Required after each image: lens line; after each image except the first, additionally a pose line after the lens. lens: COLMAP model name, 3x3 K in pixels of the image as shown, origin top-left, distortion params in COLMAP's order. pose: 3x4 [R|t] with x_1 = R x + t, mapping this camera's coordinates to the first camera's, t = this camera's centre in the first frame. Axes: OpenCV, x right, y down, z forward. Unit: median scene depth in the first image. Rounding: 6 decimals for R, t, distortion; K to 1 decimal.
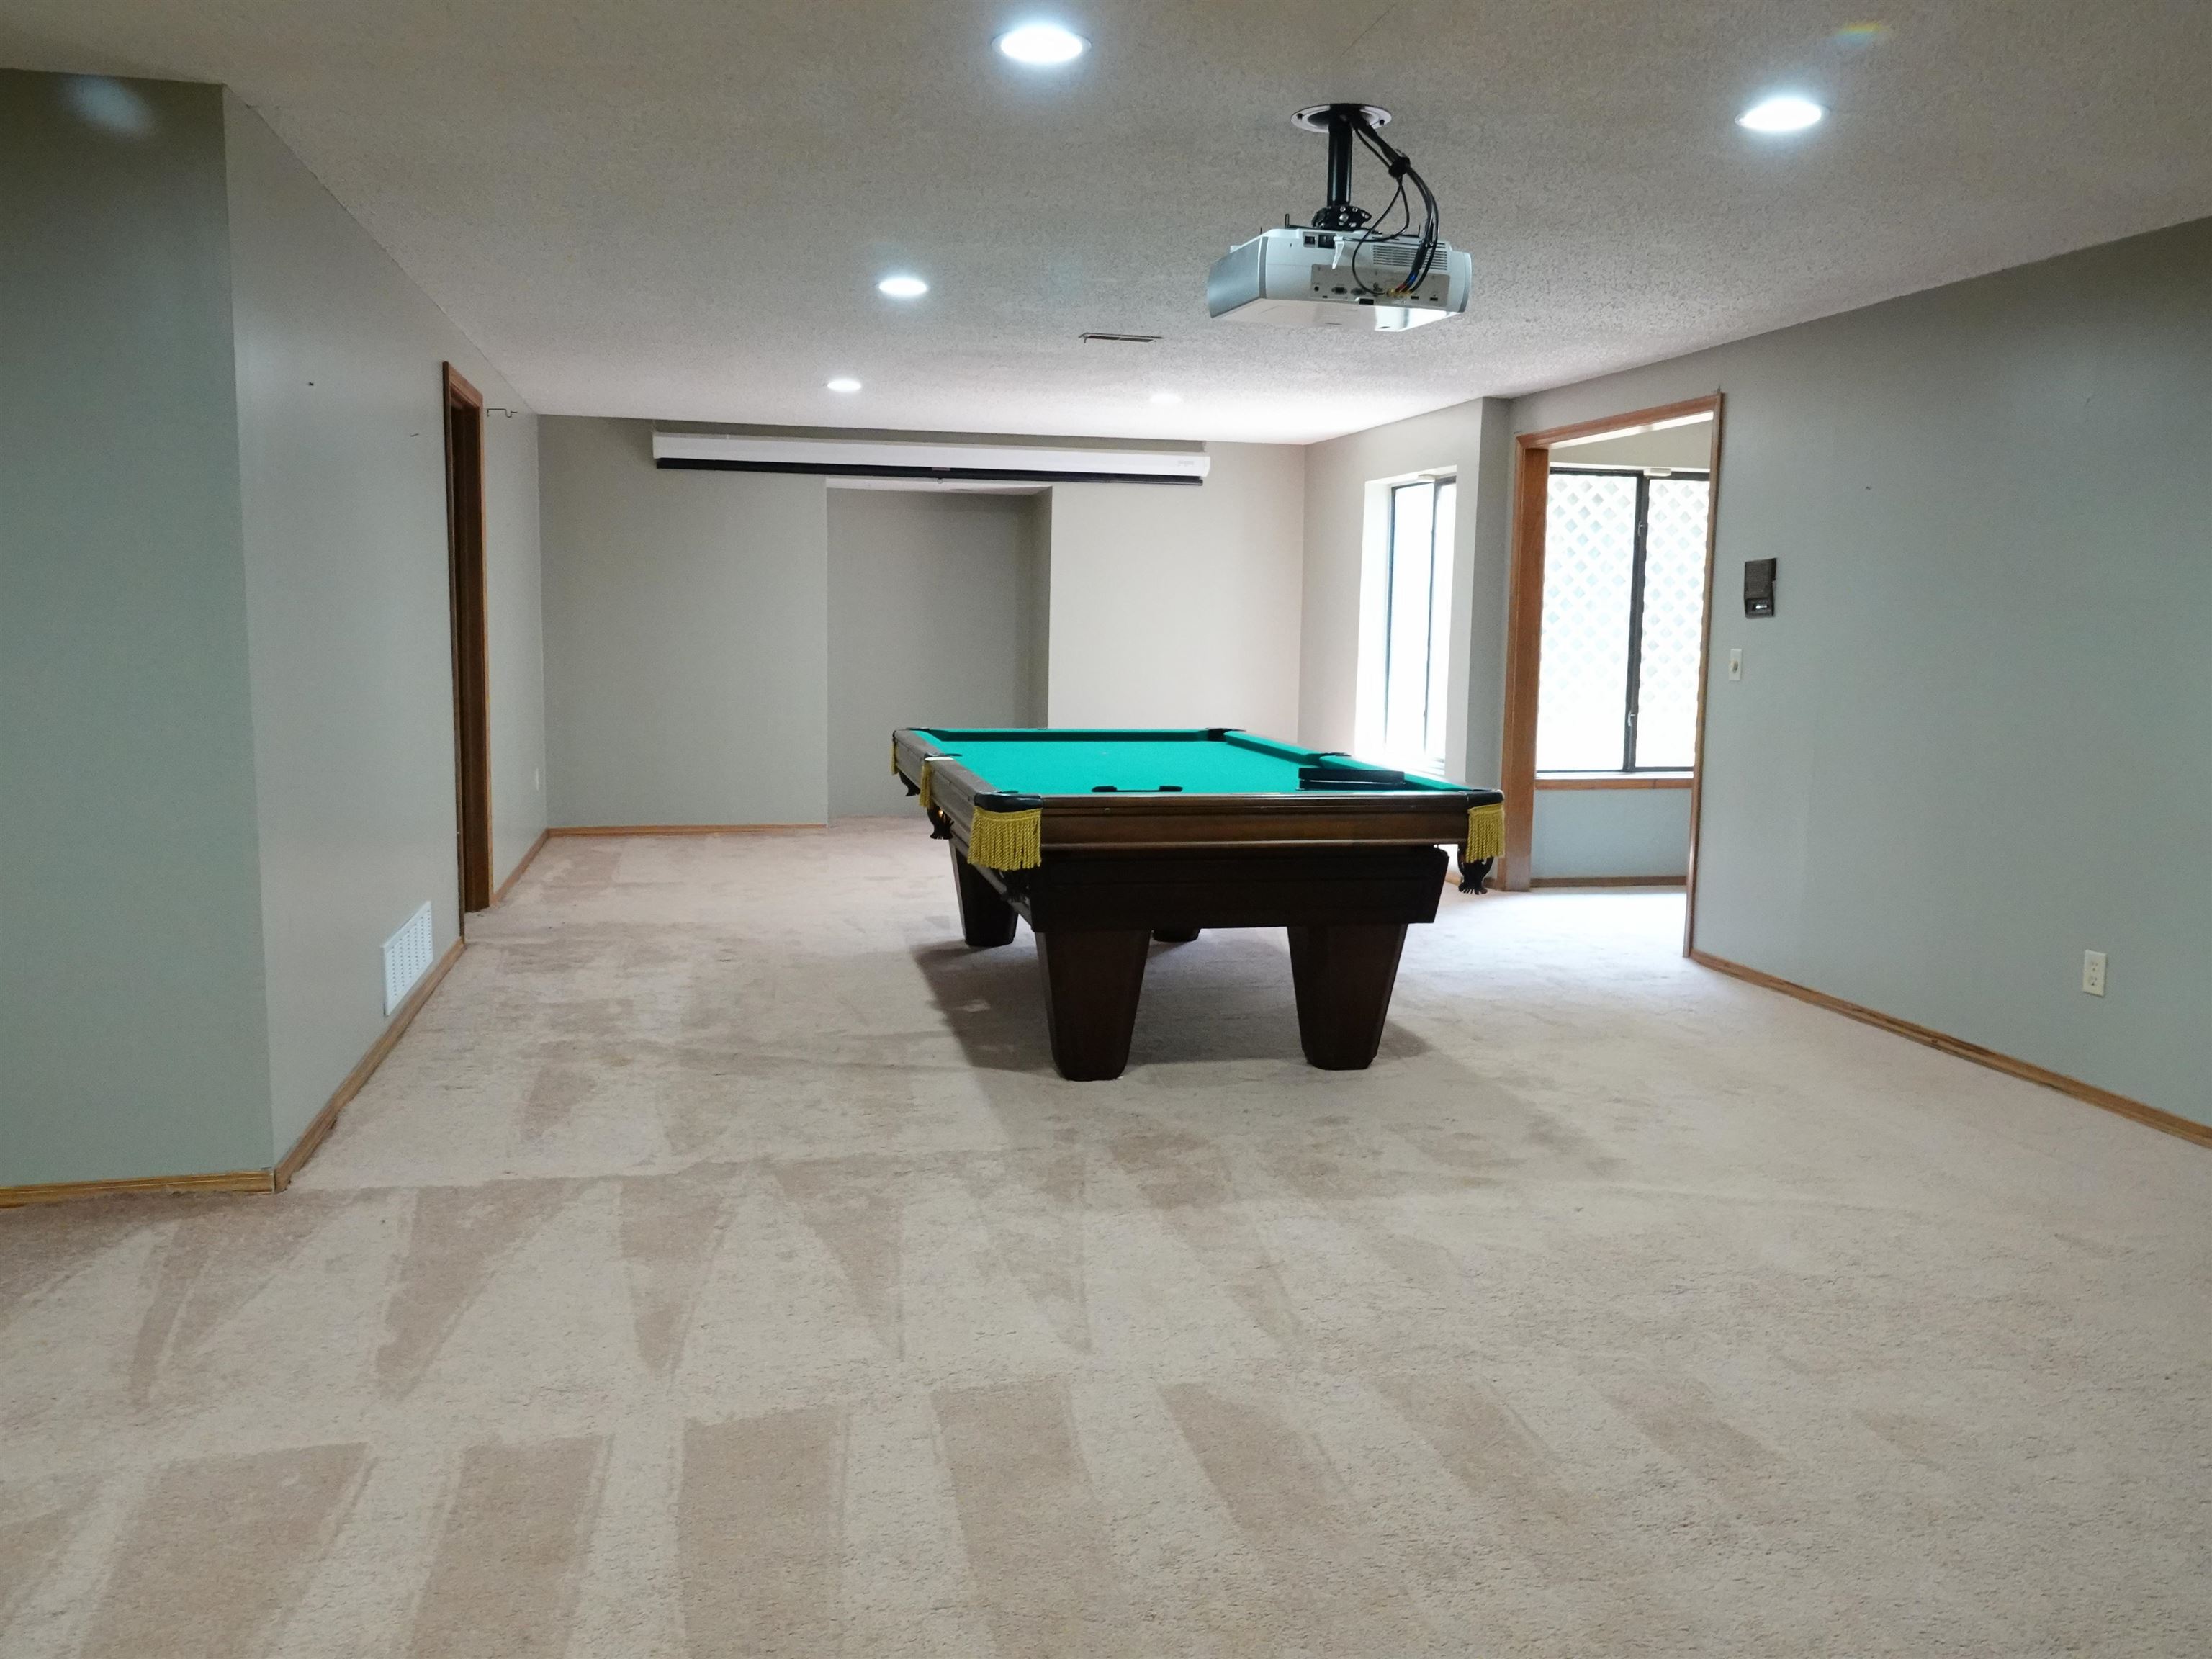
lens RADIAL K [[1742.8, 0, 1114.3], [0, 1742.8, 809.3], [0, 0, 1]] dist [0.004978, 0.000103]
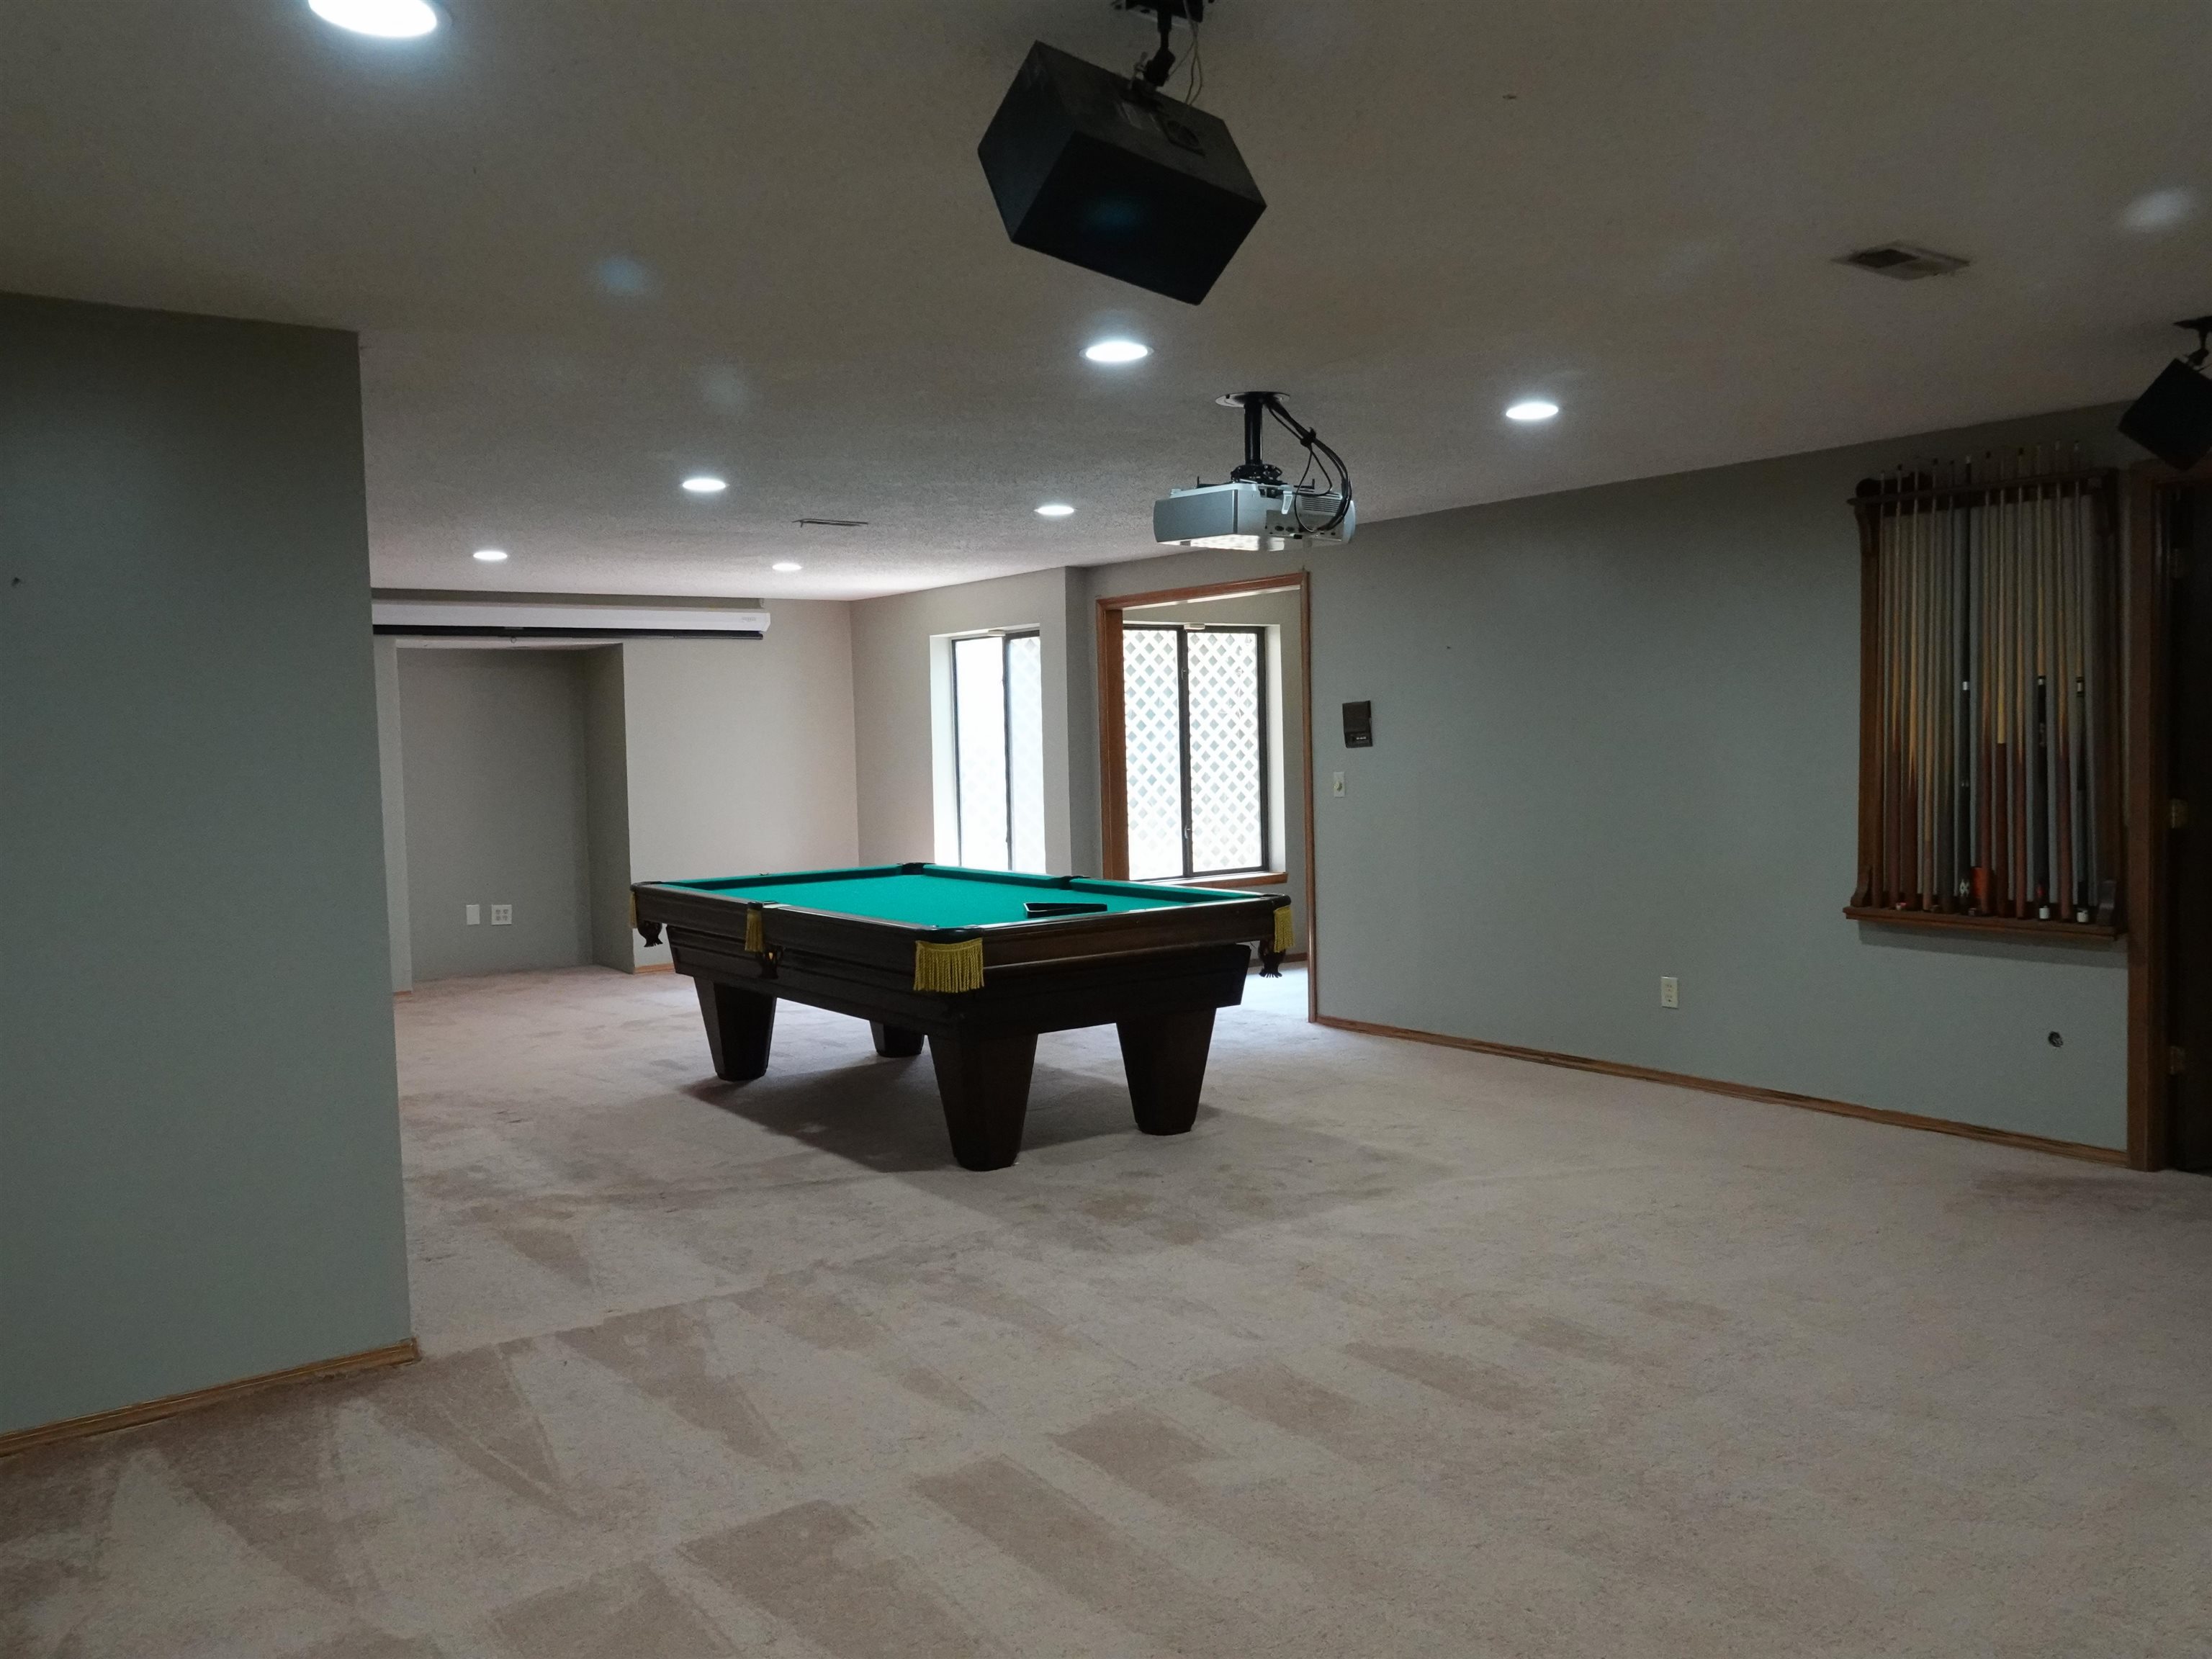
lens RADIAL K [[1742.8, 0, 1113.6], [0, 1742.8, 816.4], [0, 0, 1]] dist [0.004978, 0.000103]
pose [[0.915527, -0.057435, 0.398134, -0.427459], [0.083616, 0.995308, -0.048696, -0.017392], [-0.393469, 0.077873, 0.916034, -0.129681]]
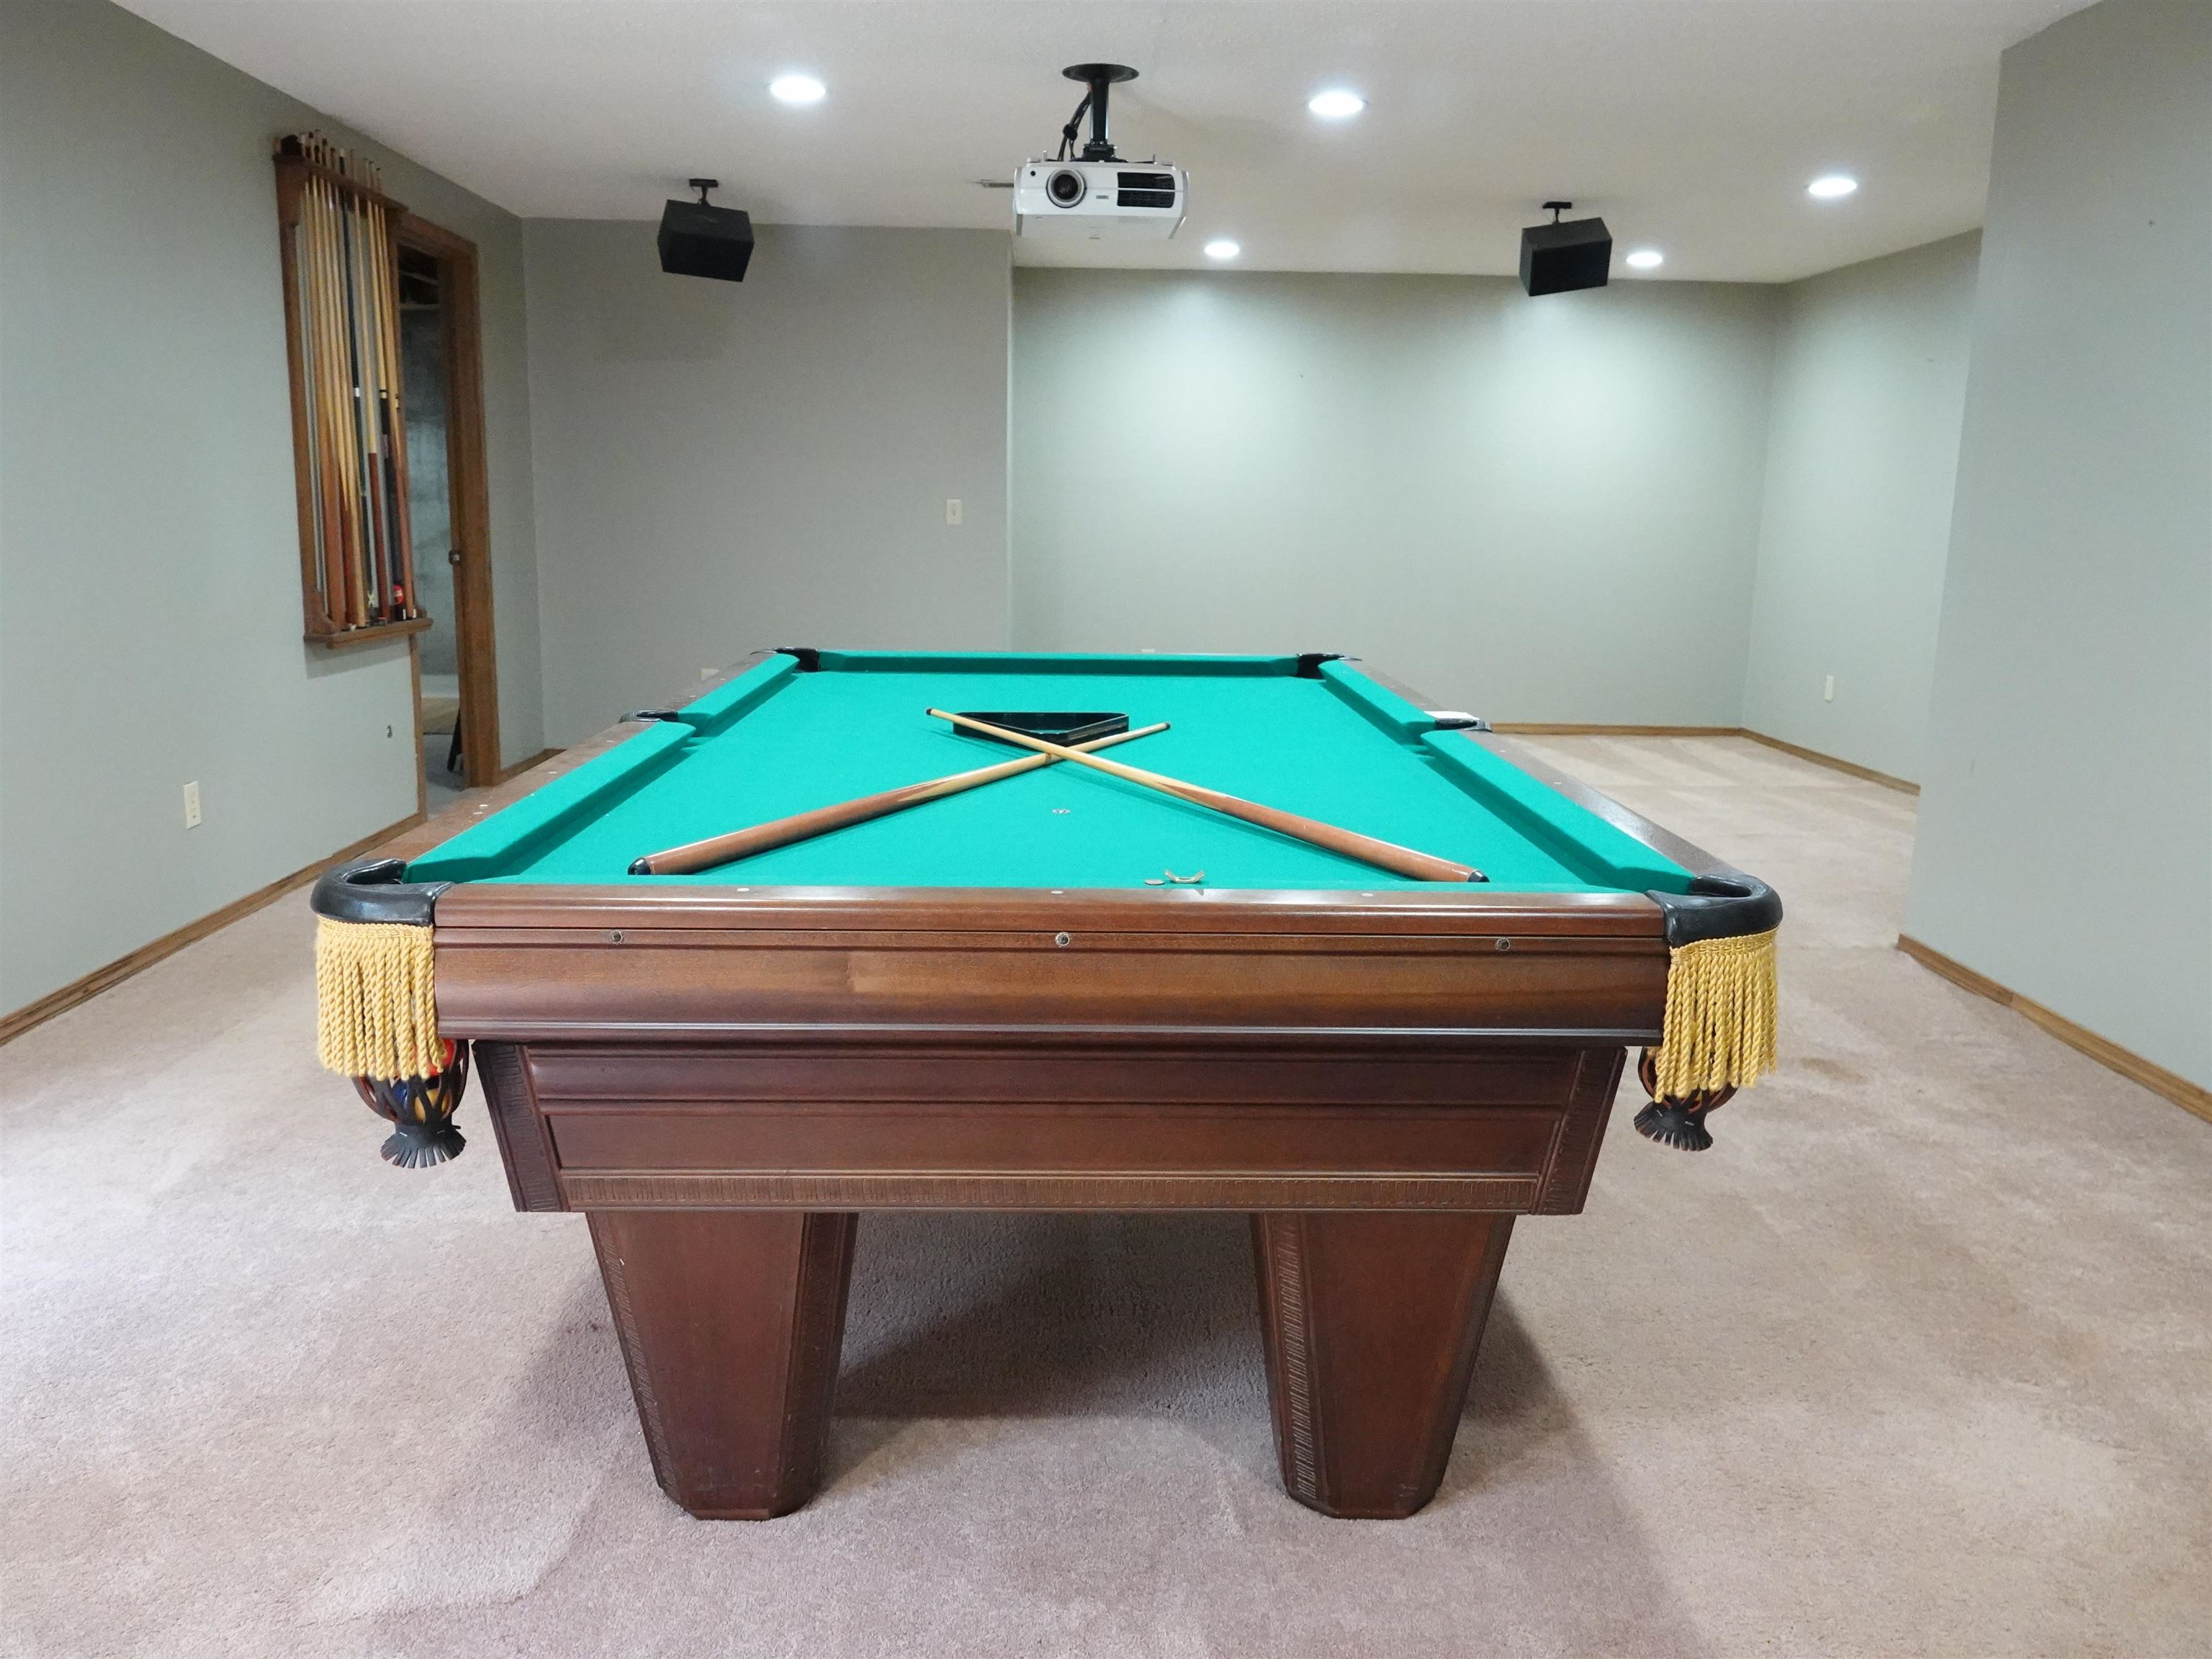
lens RADIAL K [[1742.8, 0, 1105.4], [0, 1742.8, 833.3], [0, 0, 1]] dist [0.004978, 0.000103]
pose [[-0.980865, -0.066598, 0.182945, -0.125109], [-0.008665, 0.953676, 0.300711, -0.201643], [-0.194497, 0.293371, -0.936004, 1.944941]]
